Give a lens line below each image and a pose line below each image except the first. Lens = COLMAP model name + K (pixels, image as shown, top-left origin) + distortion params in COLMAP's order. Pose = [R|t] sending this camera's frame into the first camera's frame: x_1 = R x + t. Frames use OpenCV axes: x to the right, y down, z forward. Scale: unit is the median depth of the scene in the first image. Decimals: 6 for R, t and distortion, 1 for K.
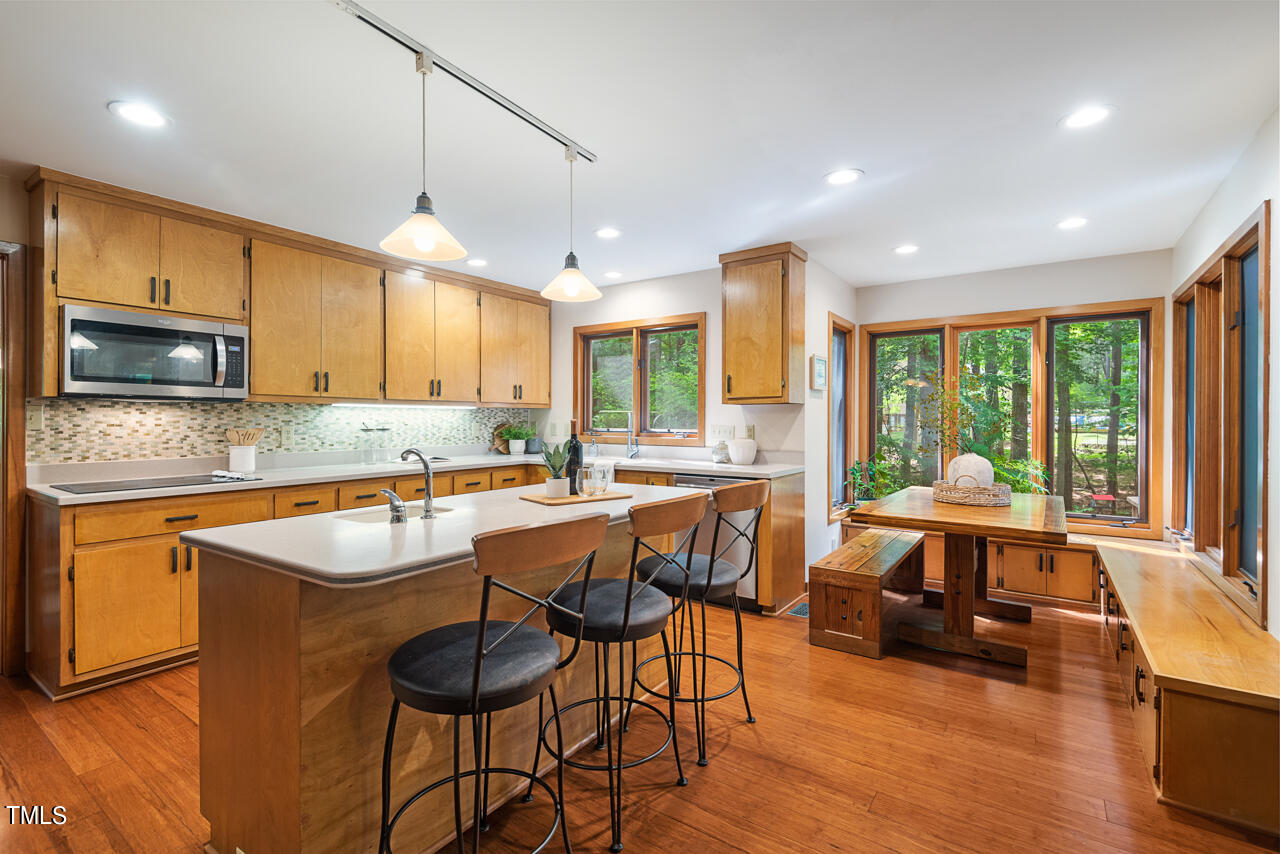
lens RADIAL K [[583.1, 0, 648.2], [0, 583.1, 422.3], [0, 0, 1]] dist [0.030865, -0.018755]
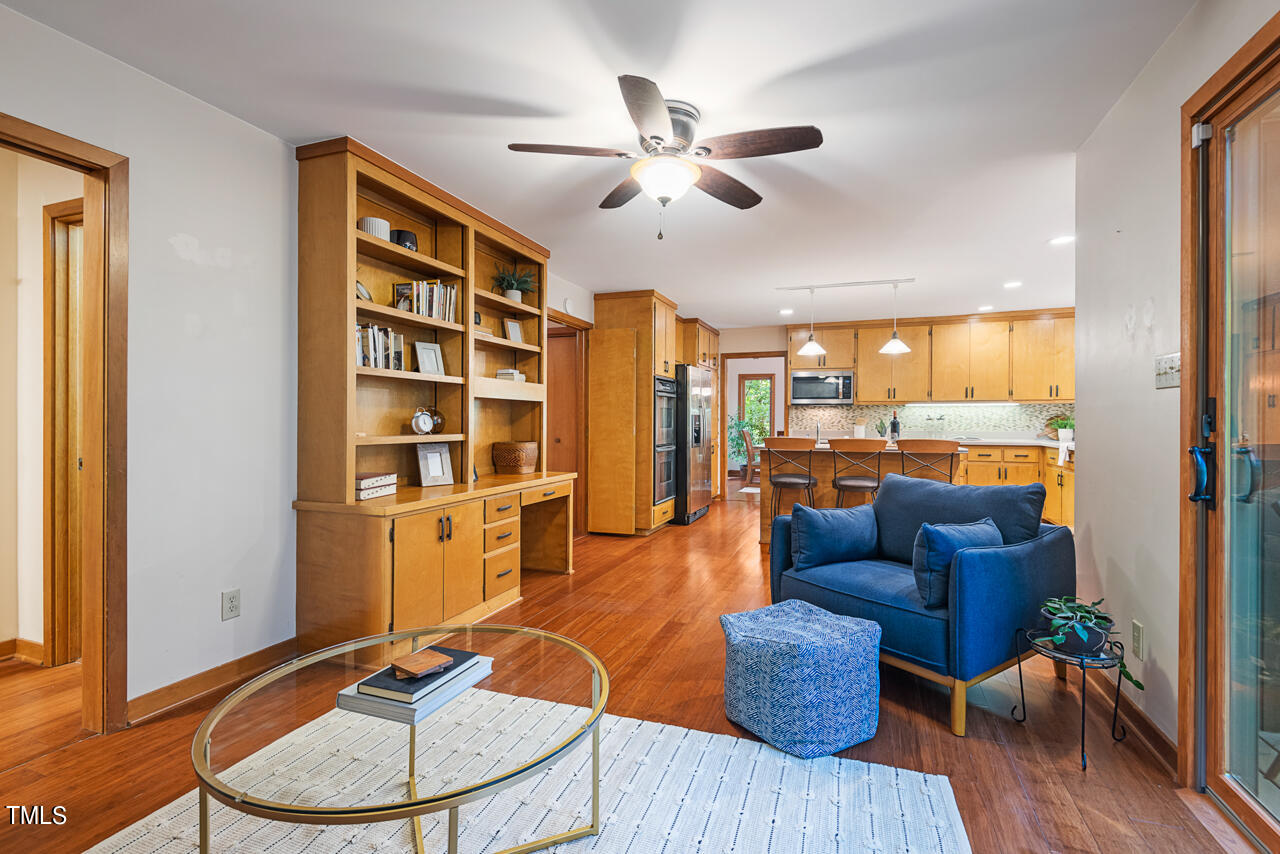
lens RADIAL K [[583.1, 0, 635.9], [0, 583.1, 420.9], [0, 0, 1]] dist [0.030865, -0.018755]
pose [[0.232531, 0.003283, -0.972584, 1.021019], [-0.006029, 0.999980, 0.001934, 0.020628], [0.972570, 0.005414, 0.232546, -0.237512]]
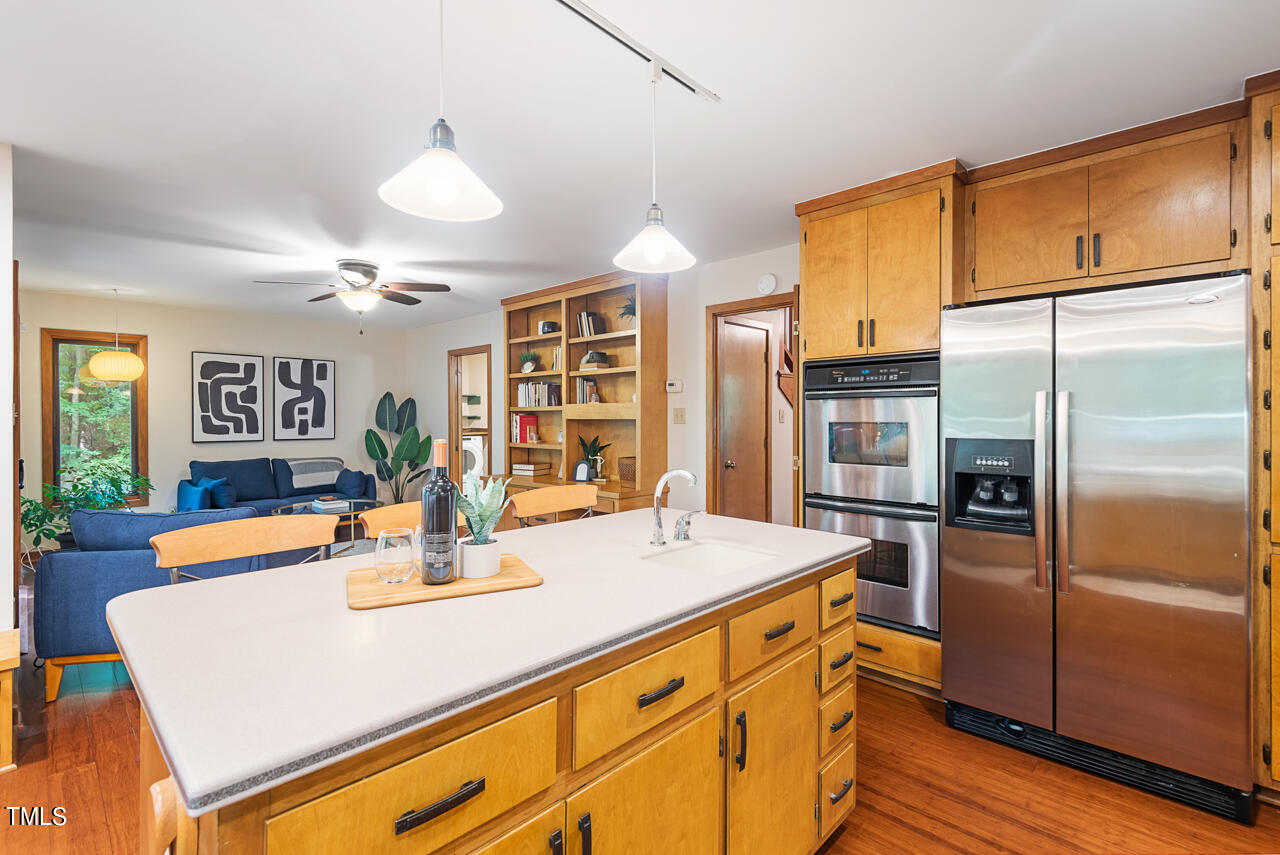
lens RADIAL K [[583.1, 0, 645.9], [0, 583.1, 422.9], [0, 0, 1]] dist [0.030865, -0.018755]
pose [[-0.986710, -0.003030, 0.162465, -0.240192], [-0.001402, 0.999948, 0.010133, -0.016665], [-0.162487, 0.009771, -0.986662, 0.887363]]
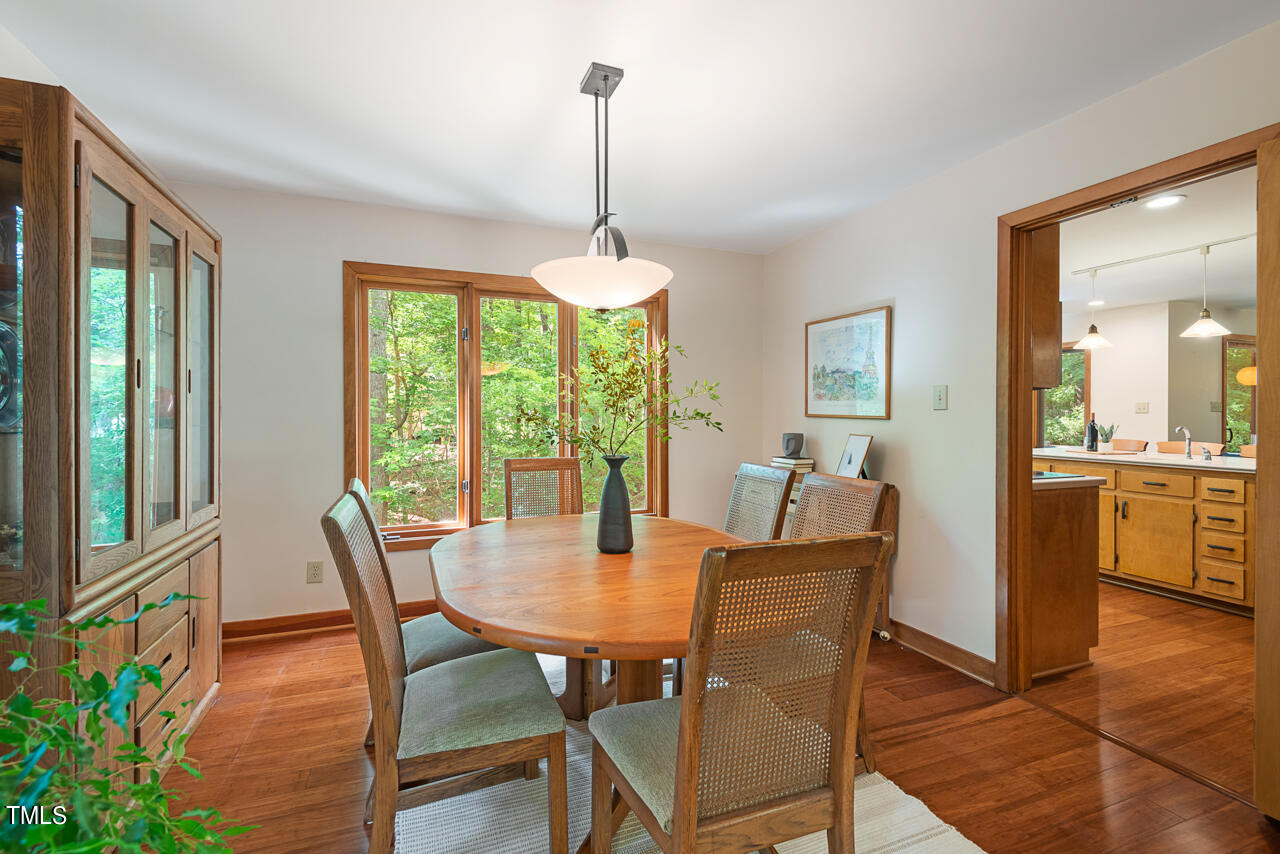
lens RADIAL K [[583.1, 0, 637.6], [0, 583.1, 419.0], [0, 0, 1]] dist [0.030865, -0.018755]
pose [[0.561168, -0.009698, 0.827645, -1.512809], [0.003777, 0.999951, 0.009157, -0.004951], [-0.827693, -0.002013, 0.561178, 0.685178]]
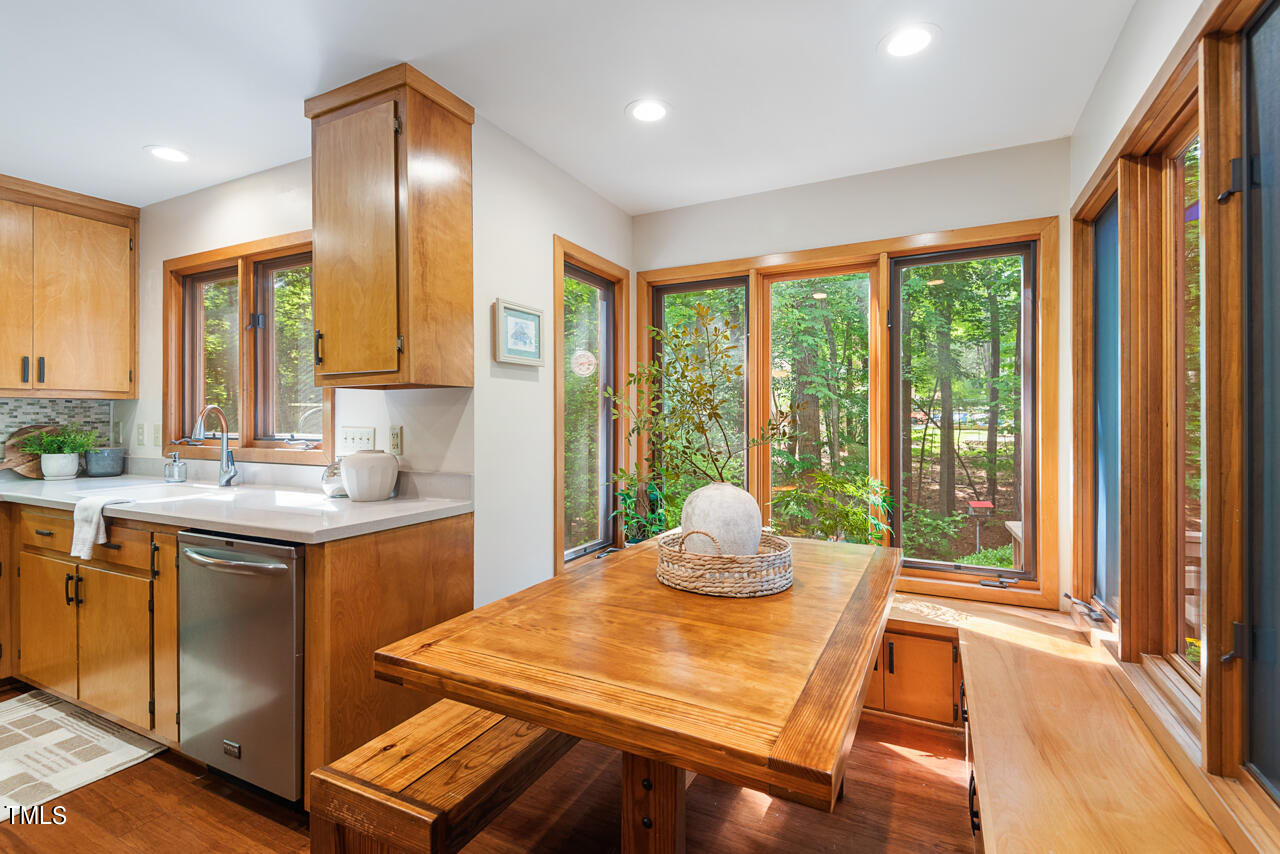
lens RADIAL K [[583.1, 0, 655.7], [0, 583.1, 421.3], [0, 0, 1]] dist [0.030865, -0.018755]
pose [[0.989413, -0.004138, 0.145066, 0.356634], [0.004127, 0.999991, 0.000374, 0.000171], [-0.145067, 0.000228, 0.989422, 0.438347]]
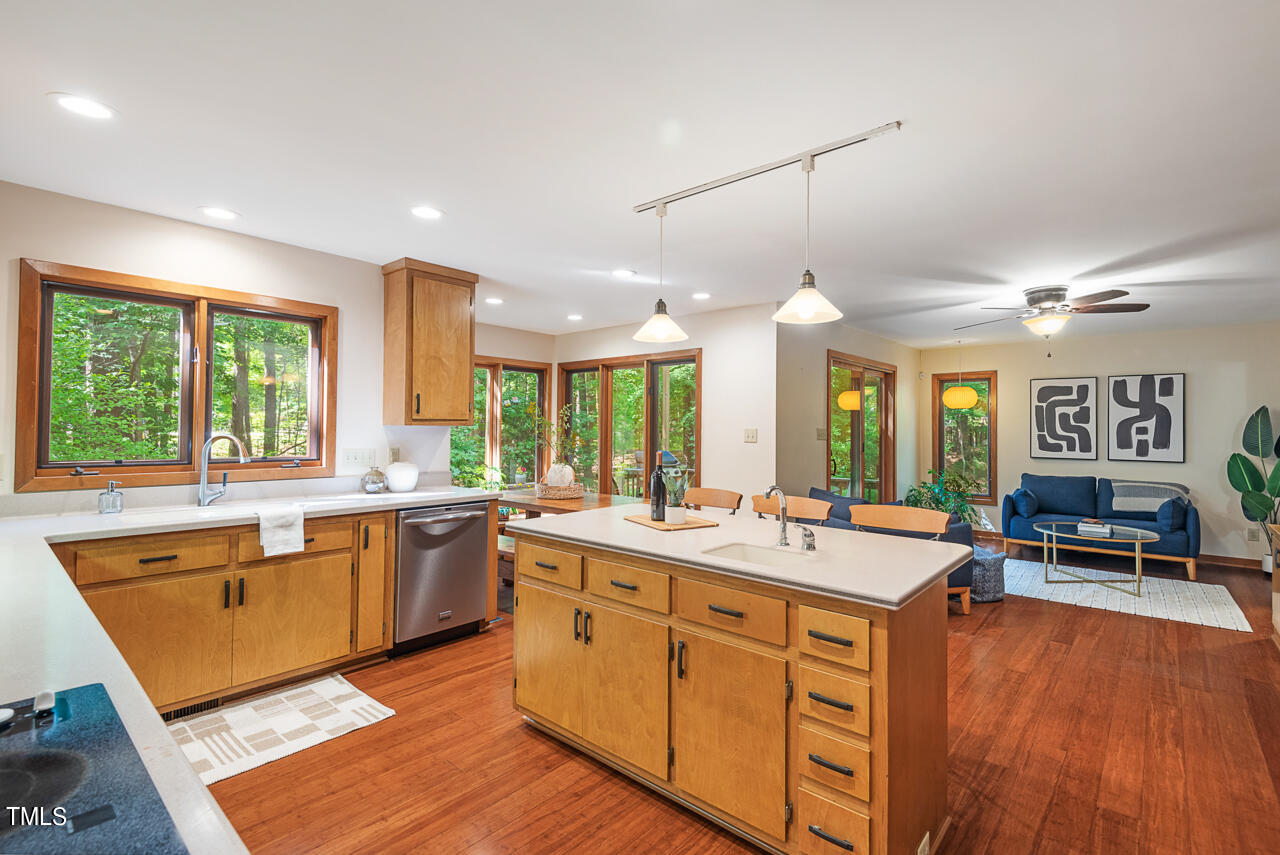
lens RADIAL K [[583.1, 0, 639.7], [0, 583.1, 424.3], [0, 0, 1]] dist [0.030865, -0.018755]
pose [[0.119725, 0.006445, 0.992786, -0.723169], [-0.006681, 0.999962, -0.005686, -0.030683], [-0.992785, -0.005952, 0.119764, 0.543252]]
